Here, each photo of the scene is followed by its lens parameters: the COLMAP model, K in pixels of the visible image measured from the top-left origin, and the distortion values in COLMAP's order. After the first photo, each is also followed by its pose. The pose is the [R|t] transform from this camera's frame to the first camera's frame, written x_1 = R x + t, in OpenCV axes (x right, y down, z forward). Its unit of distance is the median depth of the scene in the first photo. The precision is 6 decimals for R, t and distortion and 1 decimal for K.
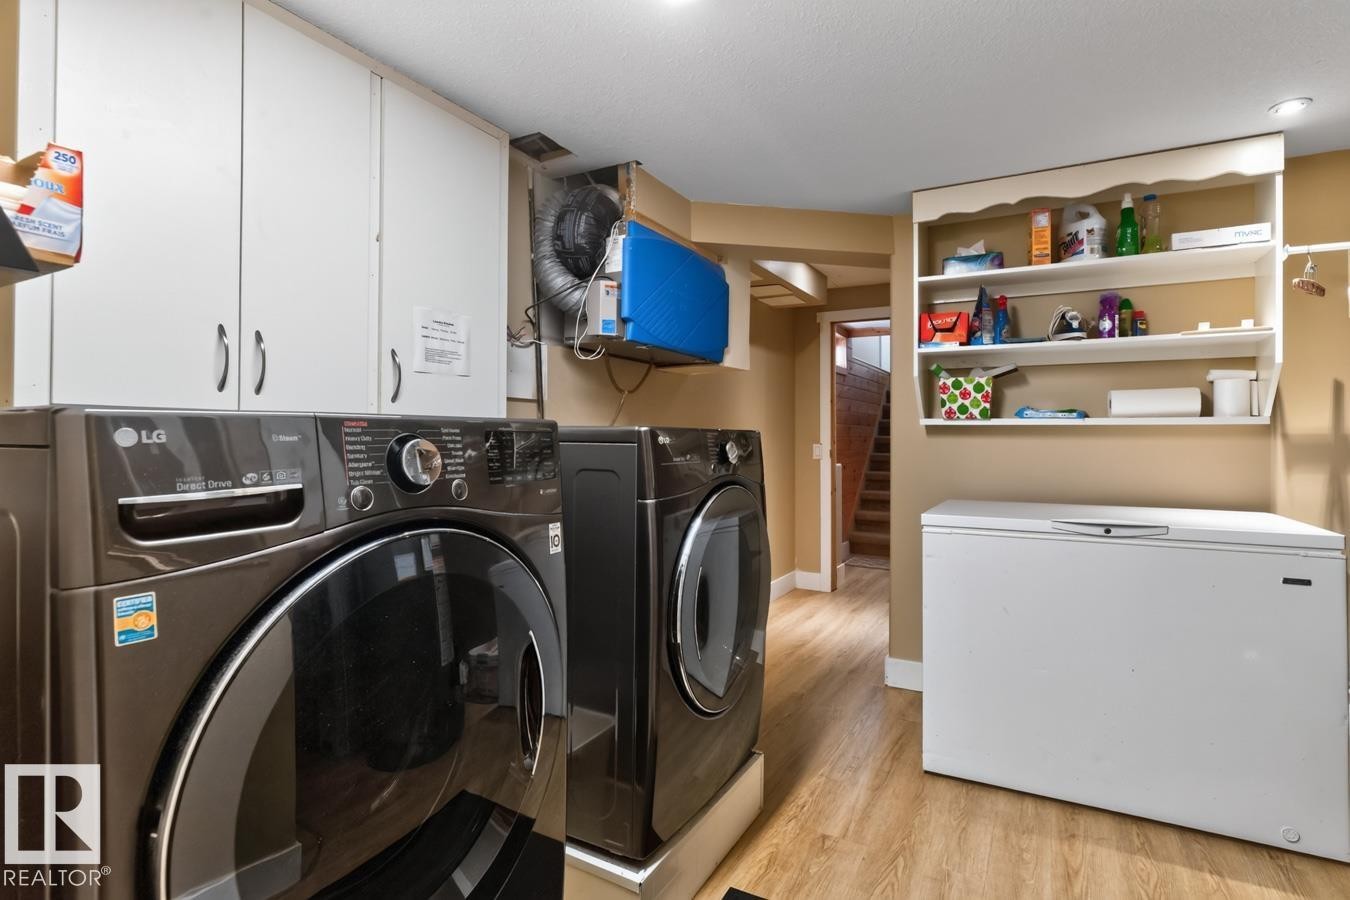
lens RADIAL K [[680.4, 0, 671.8], [0, 680.4, 443.4], [0, 0, 1]] dist [-0.000221, 0.000003]
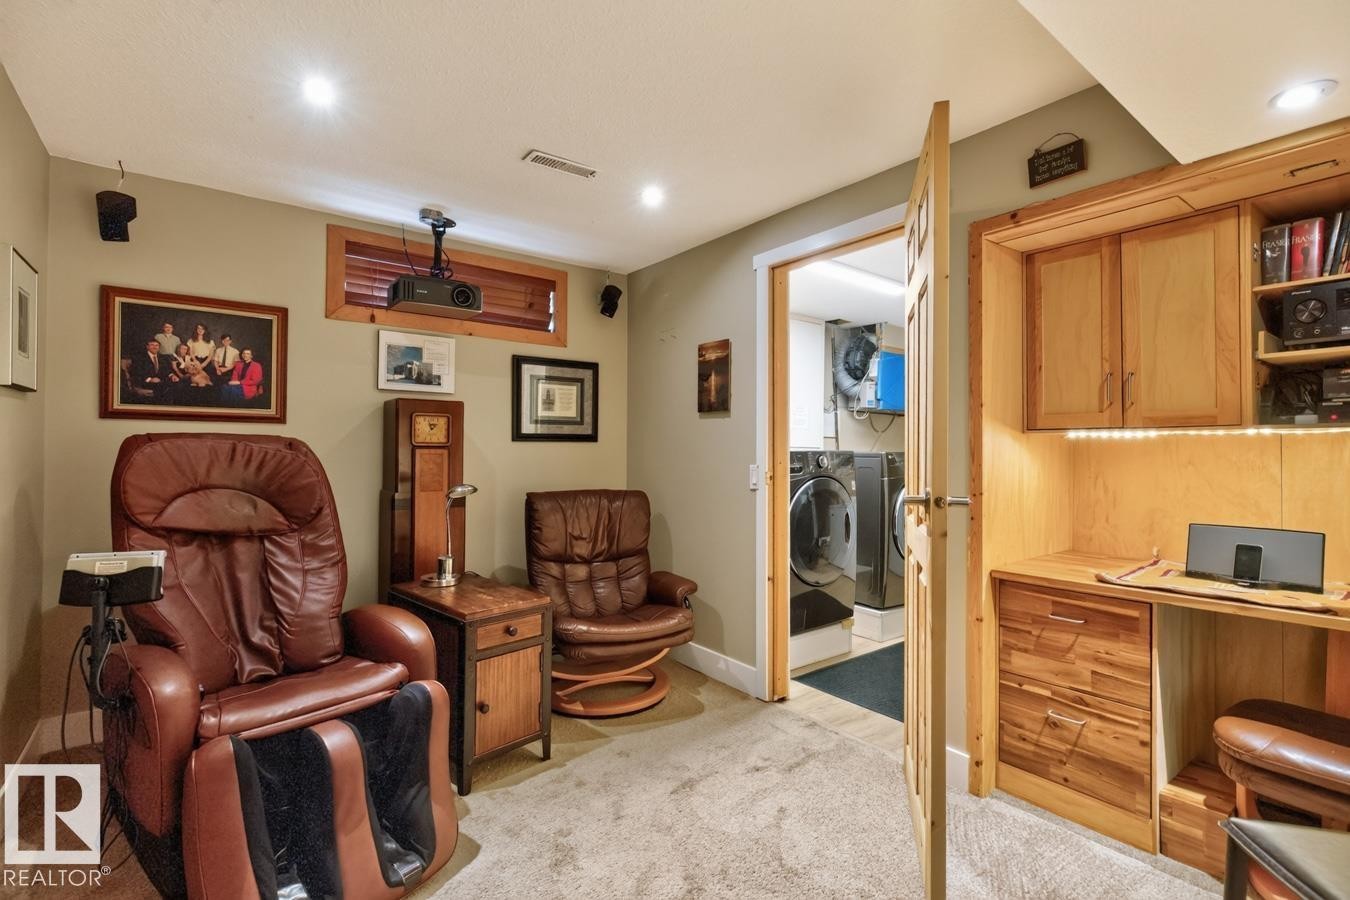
lens RADIAL K [[617.0, 0, 674.8], [0, 617.0, 450.1], [0, 0, 1]] dist [-0.000193, 0.001061]
pose [[0.919580, 0.001946, -0.392897, 0.100931], [-0.007275, 0.999901, -0.012076, 0.002777], [0.392835, 0.013963, 0.919503, -1.001370]]
